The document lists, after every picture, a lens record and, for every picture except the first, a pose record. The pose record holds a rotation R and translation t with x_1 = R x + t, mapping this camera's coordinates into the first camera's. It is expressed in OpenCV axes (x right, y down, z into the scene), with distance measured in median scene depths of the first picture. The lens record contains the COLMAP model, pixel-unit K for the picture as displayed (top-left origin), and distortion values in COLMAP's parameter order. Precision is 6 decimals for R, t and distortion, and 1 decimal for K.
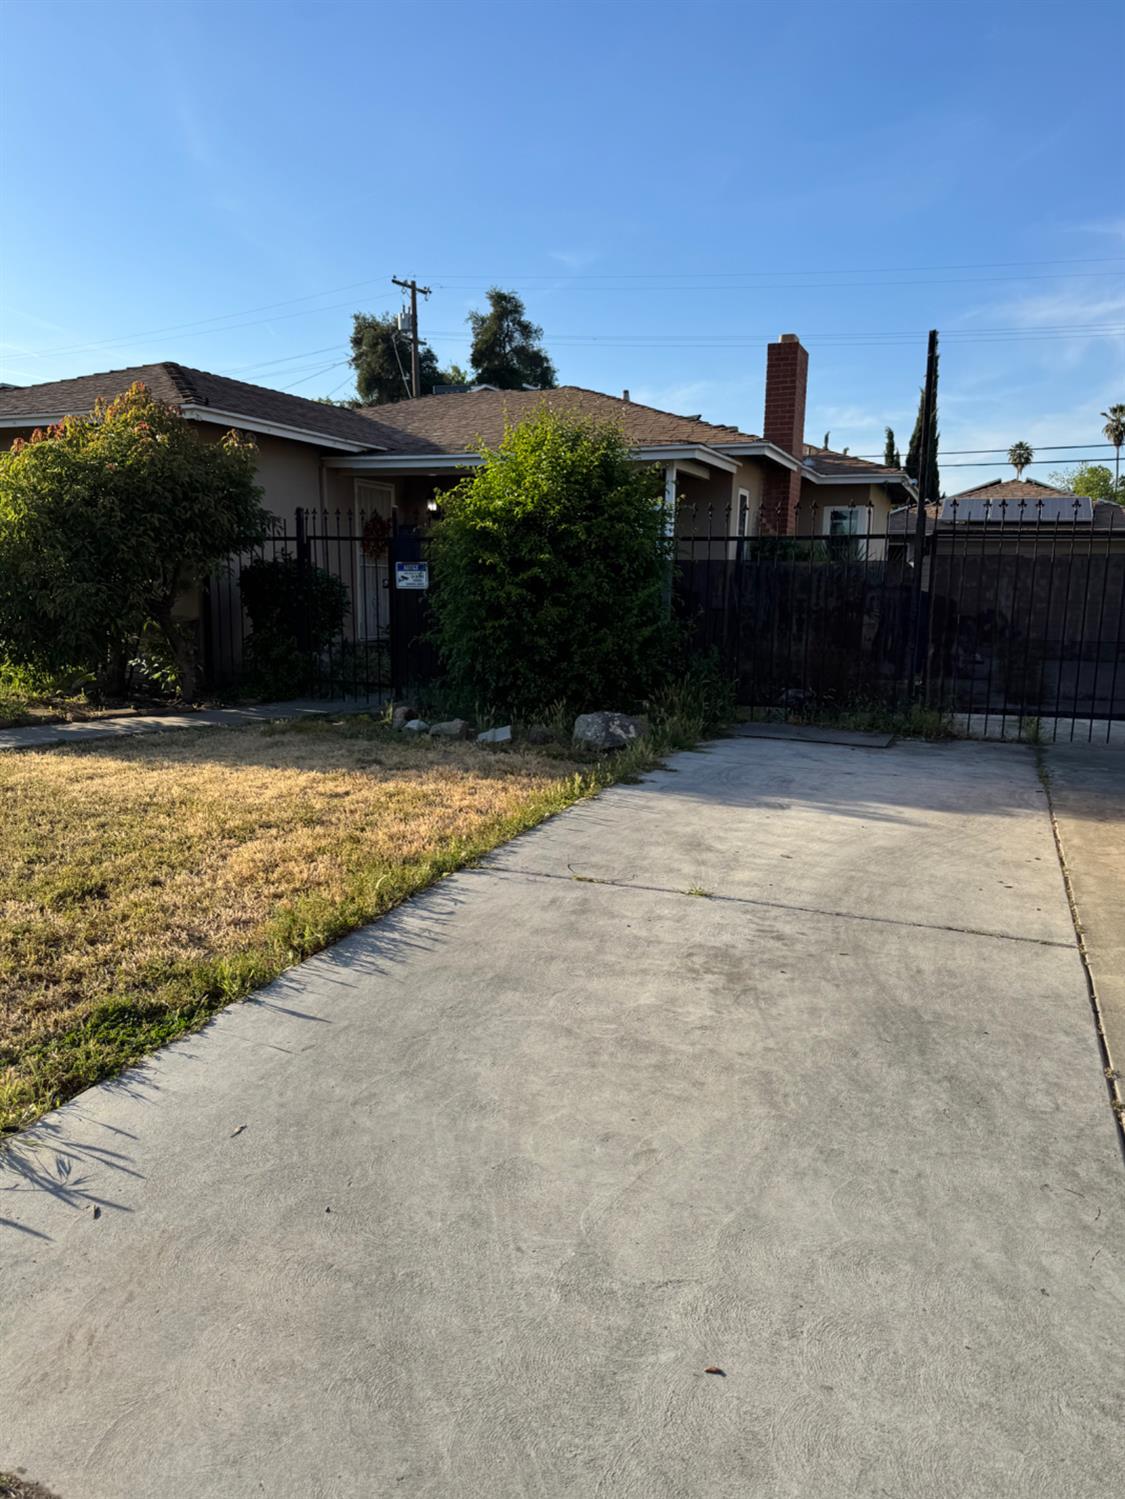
lens RADIAL K [[1073.1, 0, 557.1], [0, 1073.1, 756.2], [0, 0, 1]] dist [0.057391, -0.072989]
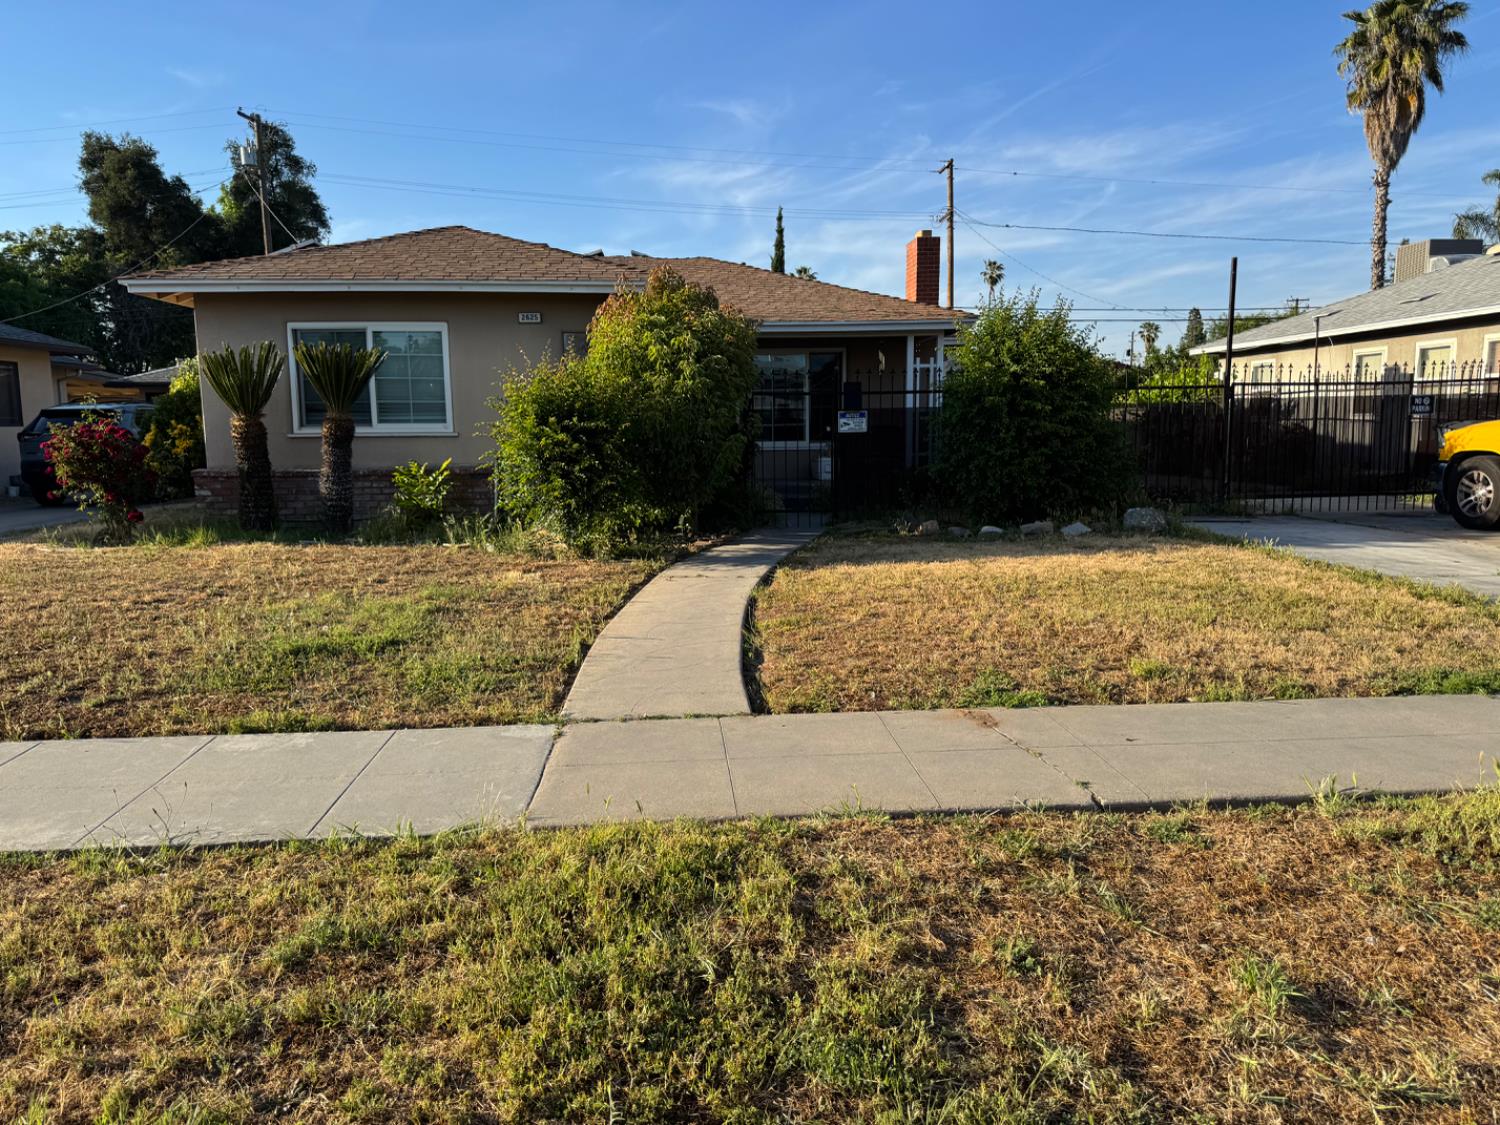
lens RADIAL K [[1073.9, 0, 754.9], [0, 1073.9, 554.3], [0, 0, 1]] dist [0.057391, -0.072989]
pose [[0.893123, -0.079199, 0.442785, -0.120029], [0.096430, 0.995203, -0.016498, -0.000511], [-0.439354, 0.057432, 0.896476, -0.009567]]
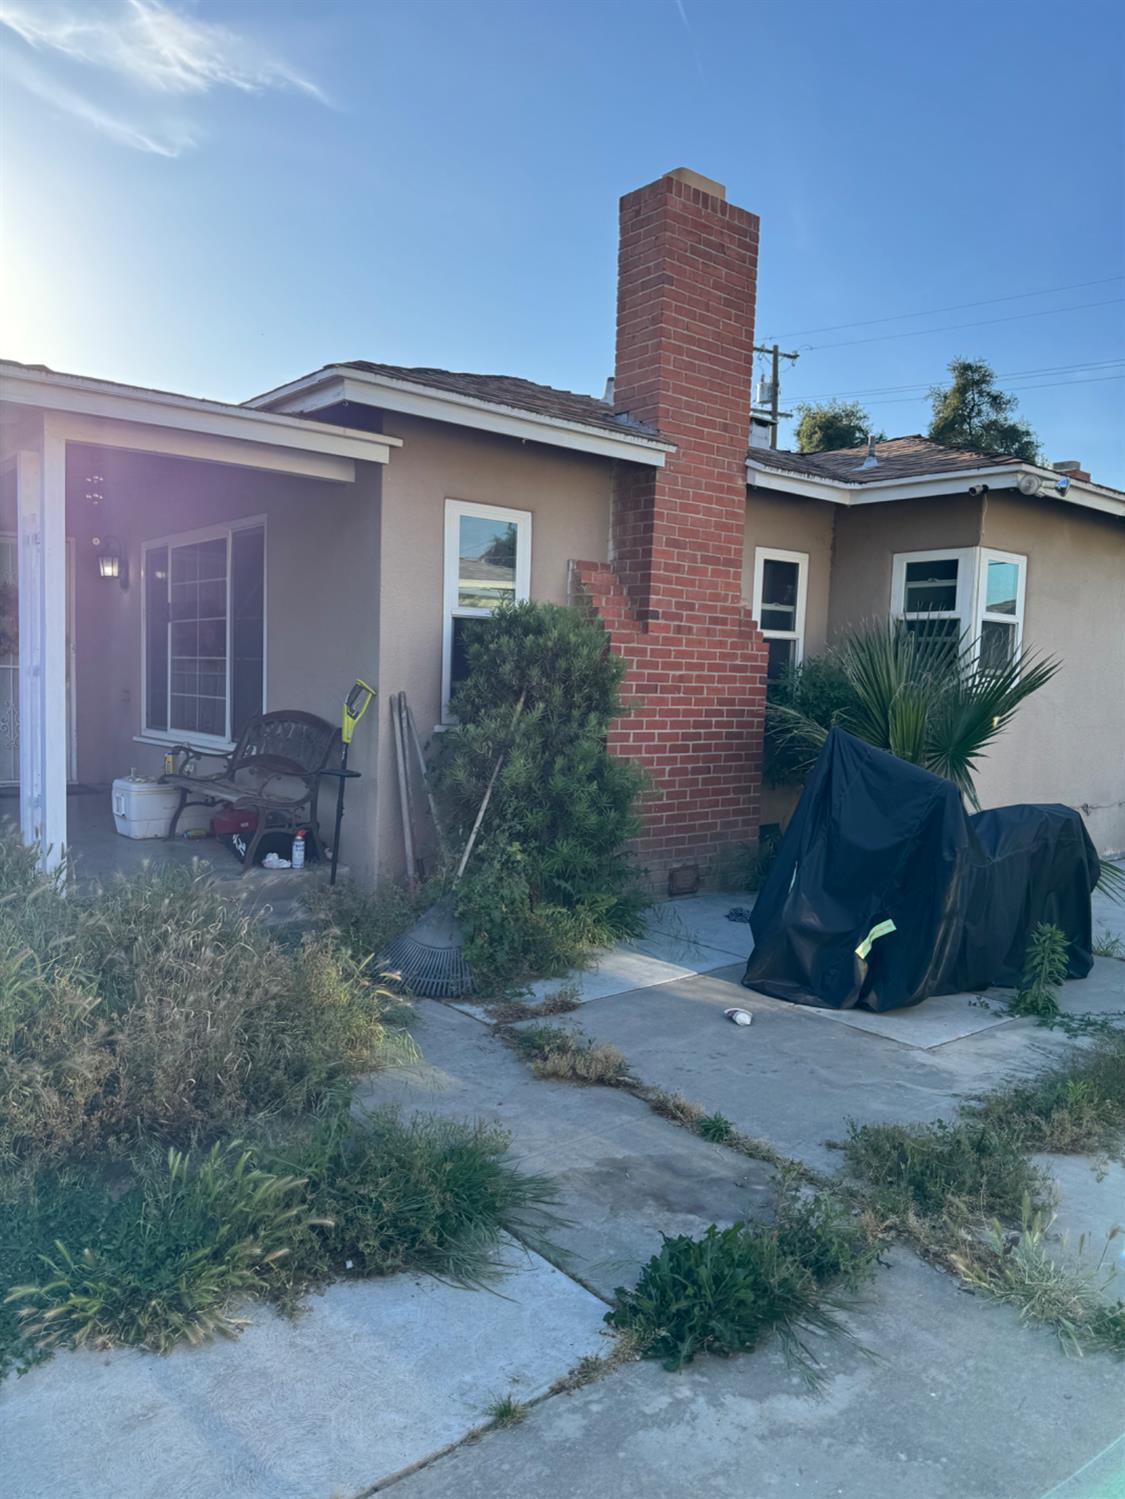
lens RADIAL K [[1073.1, 0, 570.1], [0, 1073.1, 755.7], [0, 0, 1]] dist [0.057391, -0.072989]
pose [[0.888146, 0.047433, -0.457107, 0.078057], [-0.091181, 0.993072, -0.074115, -0.022009], [0.450425, 0.107504, 0.886319, 0.120243]]
